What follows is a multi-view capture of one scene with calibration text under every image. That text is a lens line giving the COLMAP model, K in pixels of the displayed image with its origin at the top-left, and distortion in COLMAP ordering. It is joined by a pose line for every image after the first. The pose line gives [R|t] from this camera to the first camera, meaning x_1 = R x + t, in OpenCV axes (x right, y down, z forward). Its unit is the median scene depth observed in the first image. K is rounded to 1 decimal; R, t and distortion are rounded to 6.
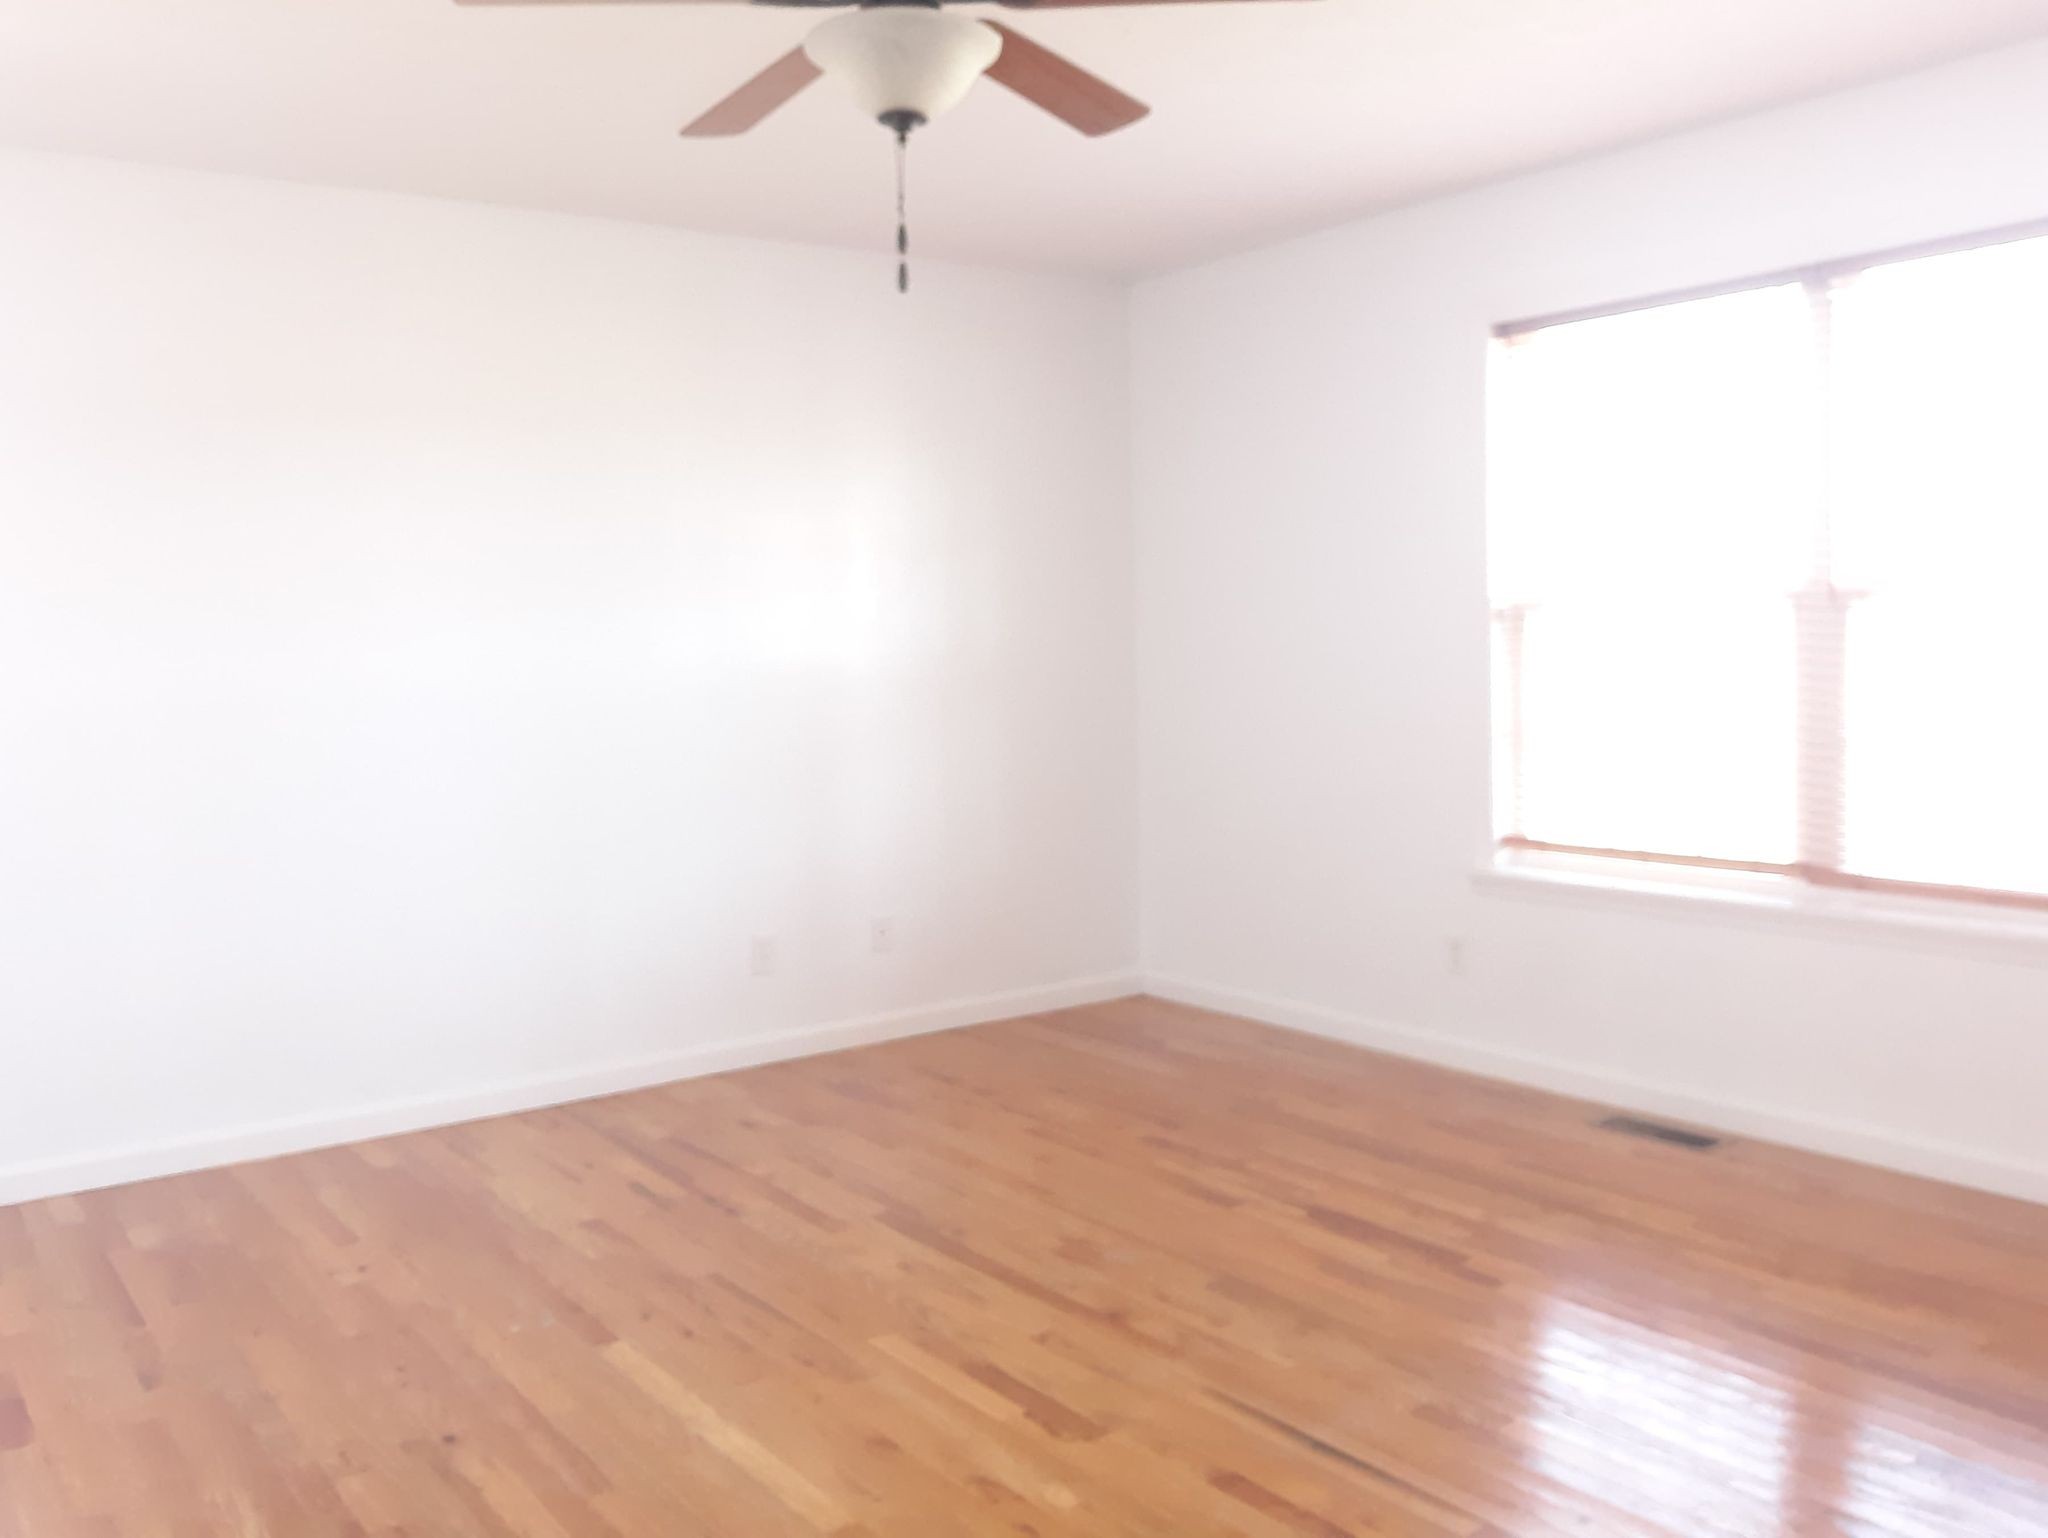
lens RADIAL K [[1710.7, 0, 1041.3], [0, 1710.7, 771.4], [0, 0, 1]] dist [-0.025234, -0.039091]
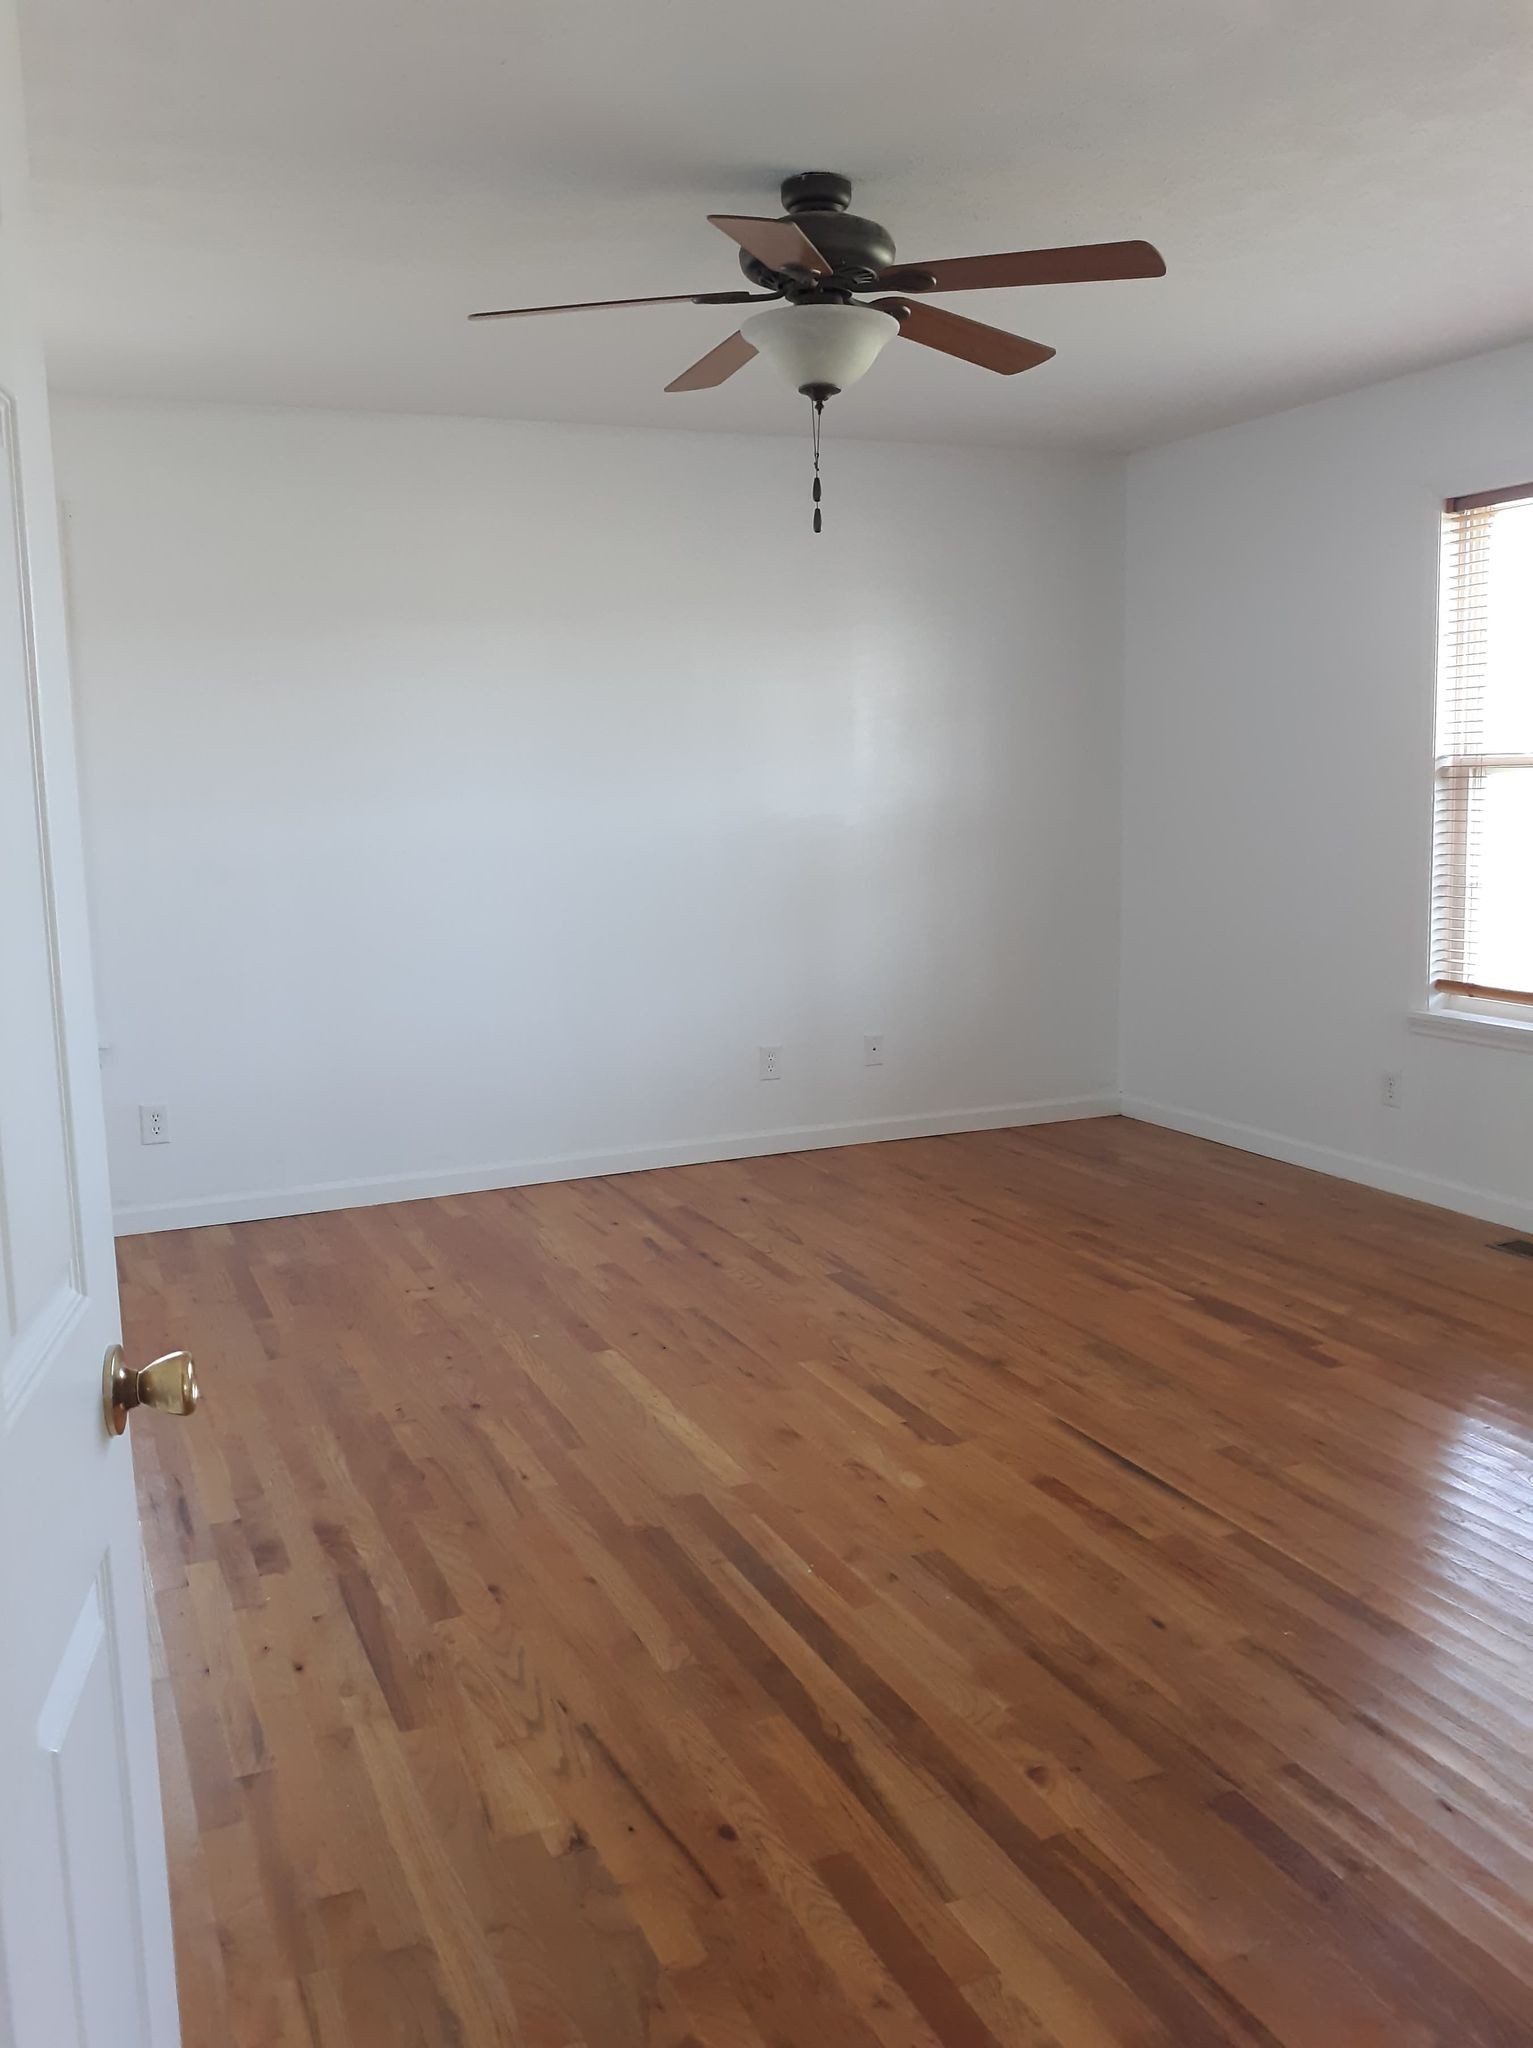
lens RADIAL K [[1710.7, 0, 757.2], [0, 1710.7, 1012.4], [0, 0, 1]] dist [-0.025234, -0.039091]
pose [[0.972962, 0.038537, -0.227729, 0.130960], [-0.023017, 0.997252, 0.070419, -0.010826], [0.229817, -0.063273, 0.971175, -0.189367]]
